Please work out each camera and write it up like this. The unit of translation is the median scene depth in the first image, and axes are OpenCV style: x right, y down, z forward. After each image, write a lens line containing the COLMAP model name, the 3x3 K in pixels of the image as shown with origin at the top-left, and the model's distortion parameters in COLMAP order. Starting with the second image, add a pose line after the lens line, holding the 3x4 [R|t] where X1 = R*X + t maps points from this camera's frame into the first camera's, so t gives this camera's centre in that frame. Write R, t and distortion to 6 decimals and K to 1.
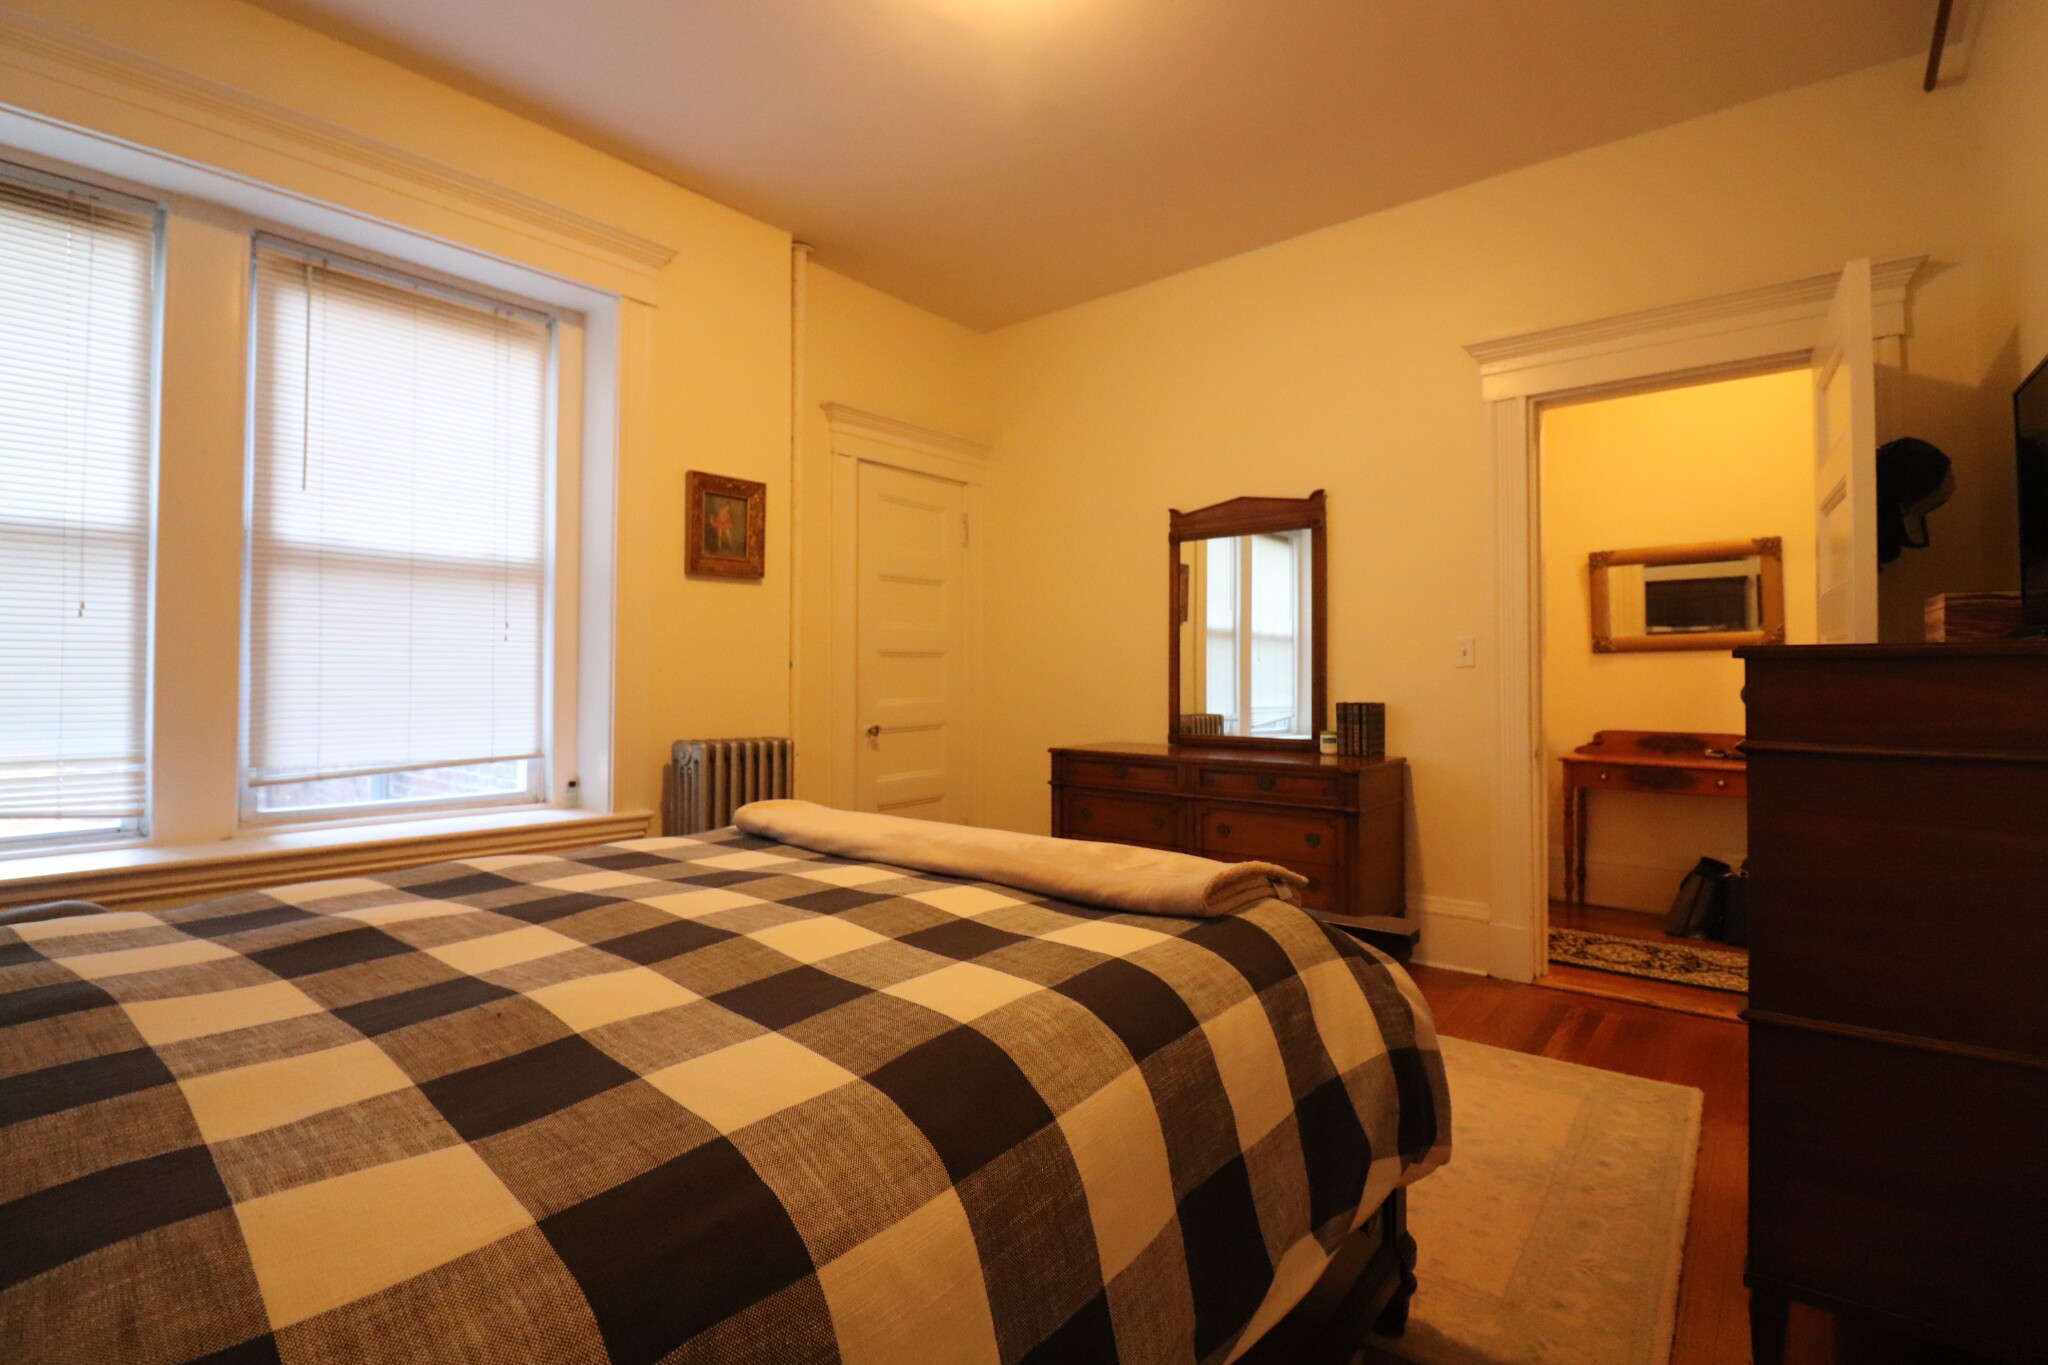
lens RADIAL K [[951.9, 0, 1021.5], [0, 951.9, 671.9], [0, 0, 1]] dist [-0.006492, -0.009095]
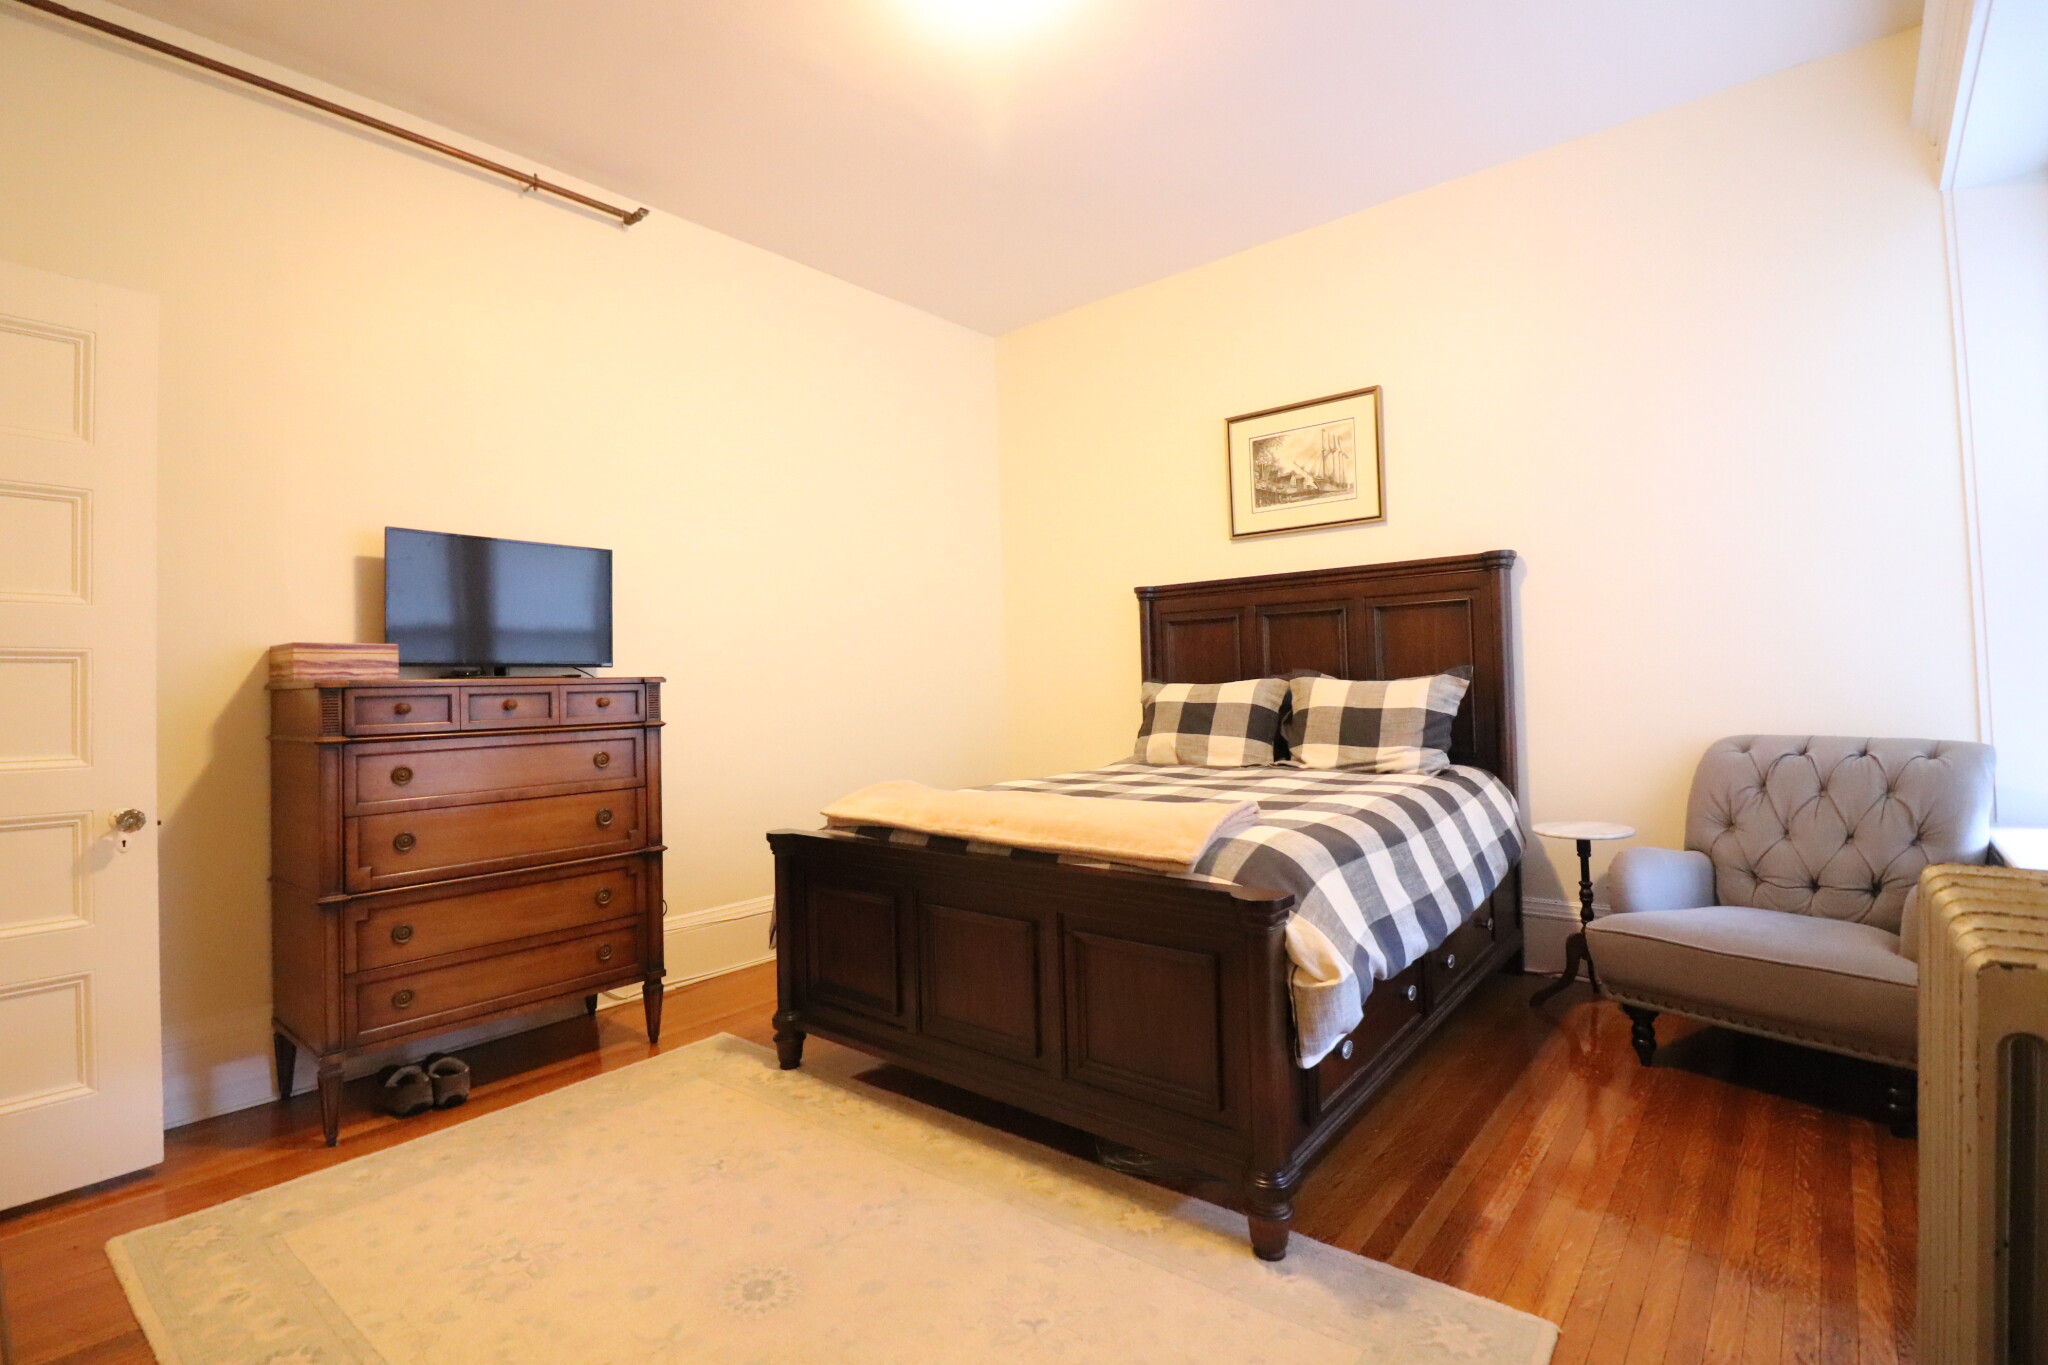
lens RADIAL K [[951.9, 0, 1020.4], [0, 951.9, 677.3], [0, 0, 1]] dist [-0.006492, -0.009095]
pose [[-0.999662, 0.022902, 0.012338, -0.032930], [0.022775, 0.999688, -0.010288, 0.007410], [-0.012570, -0.010004, -0.999871, 1.279200]]
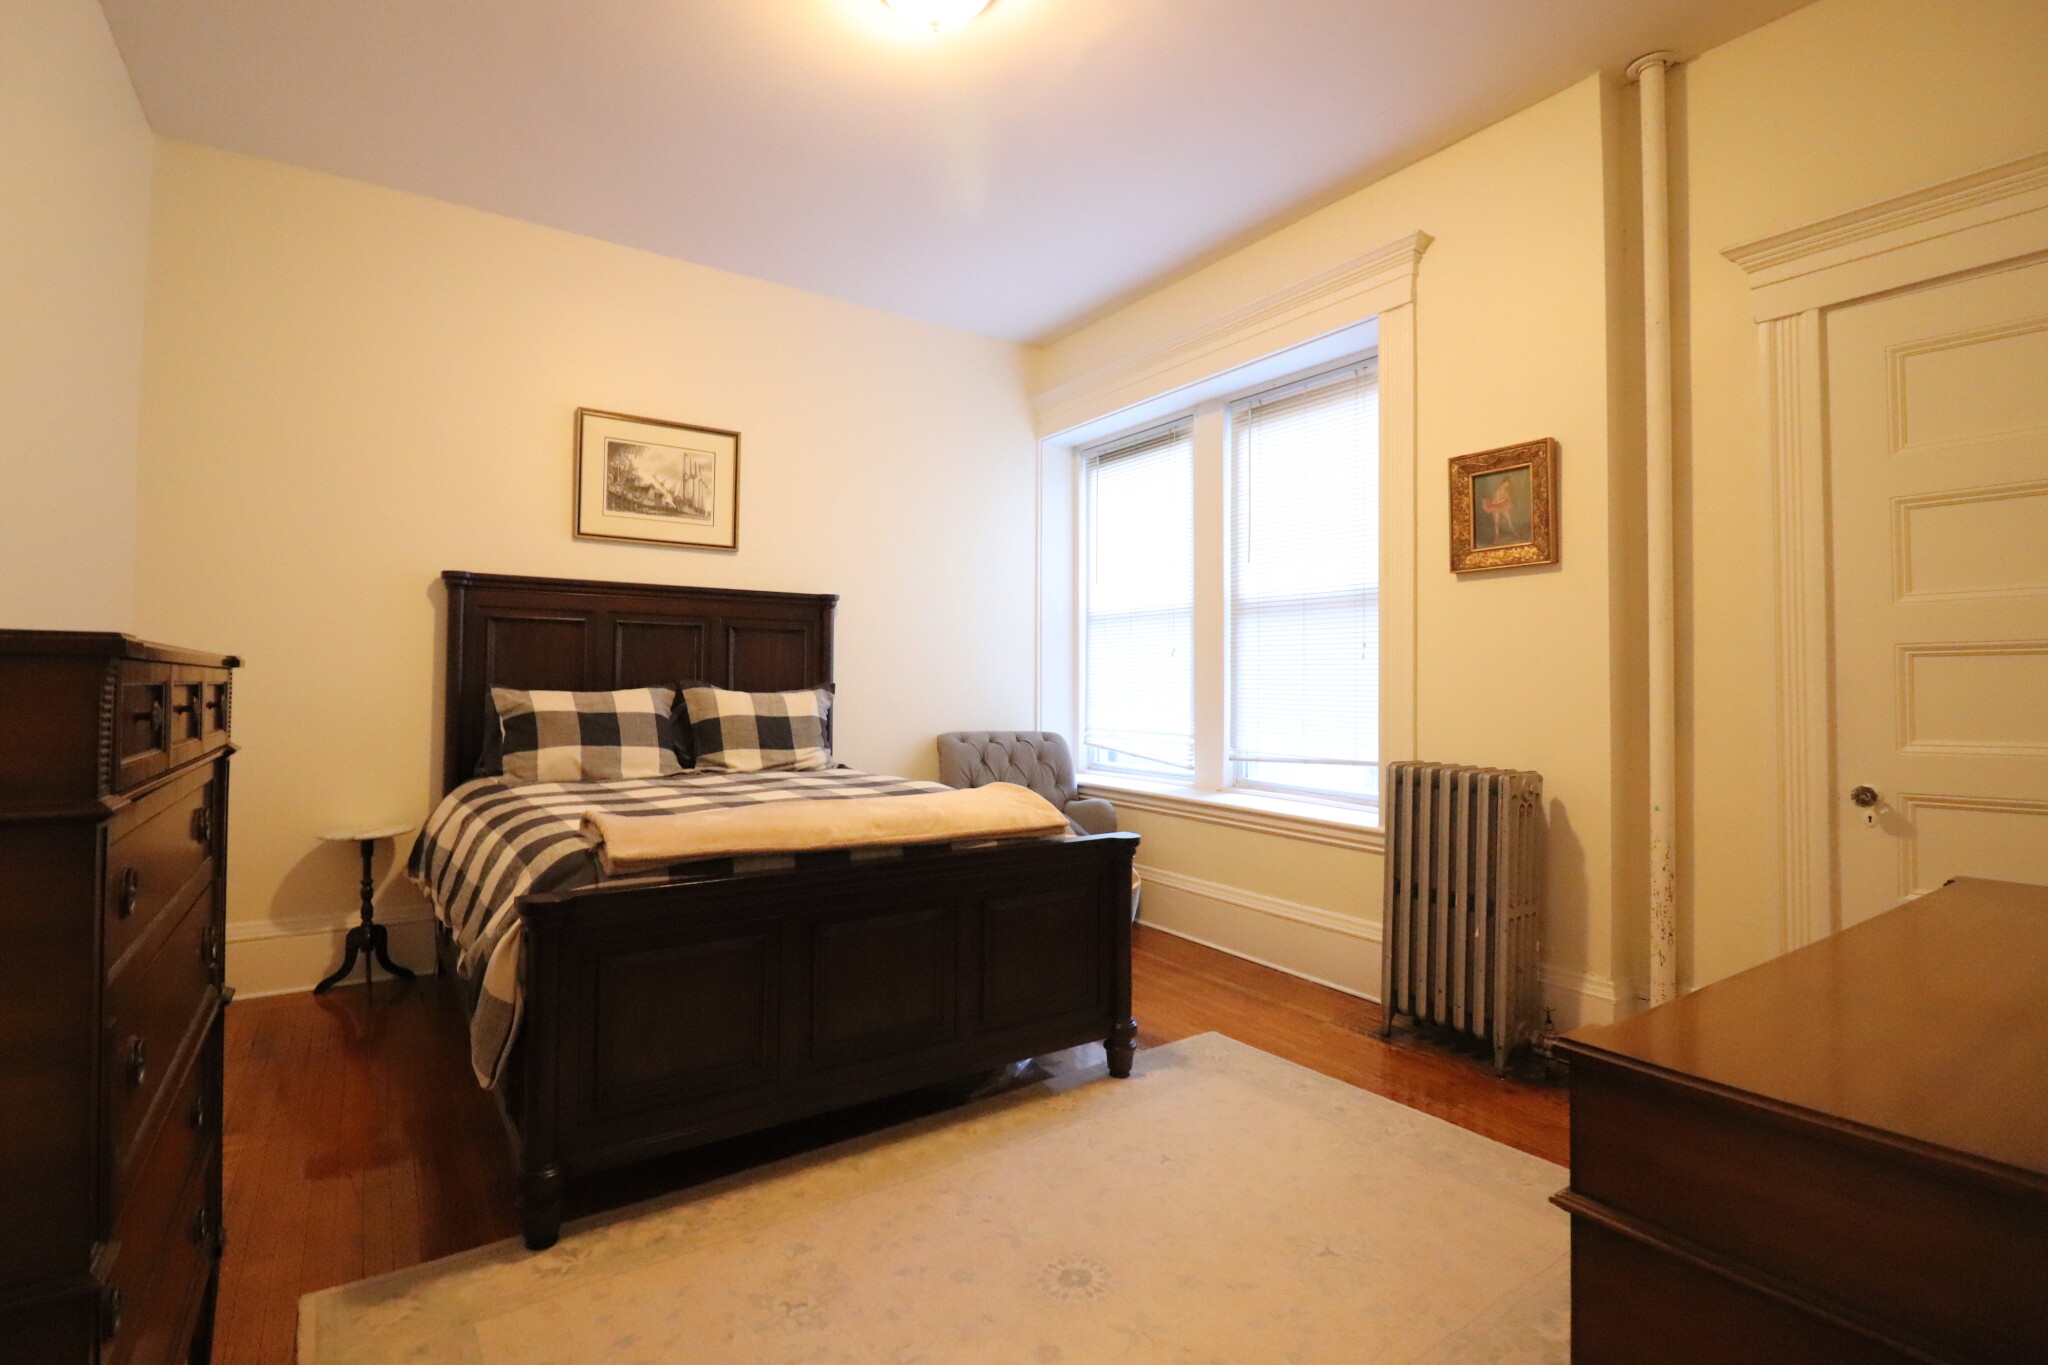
lens RADIAL K [[951.9, 0, 1015.1], [0, 951.9, 676.5], [0, 0, 1]] dist [-0.006492, -0.009095]
pose [[-0.286025, -0.012611, -0.958139, 0.632344], [-0.002426, 0.999920, -0.012437, 0.003242], [0.958219, -0.001233, -0.286033, 0.889392]]
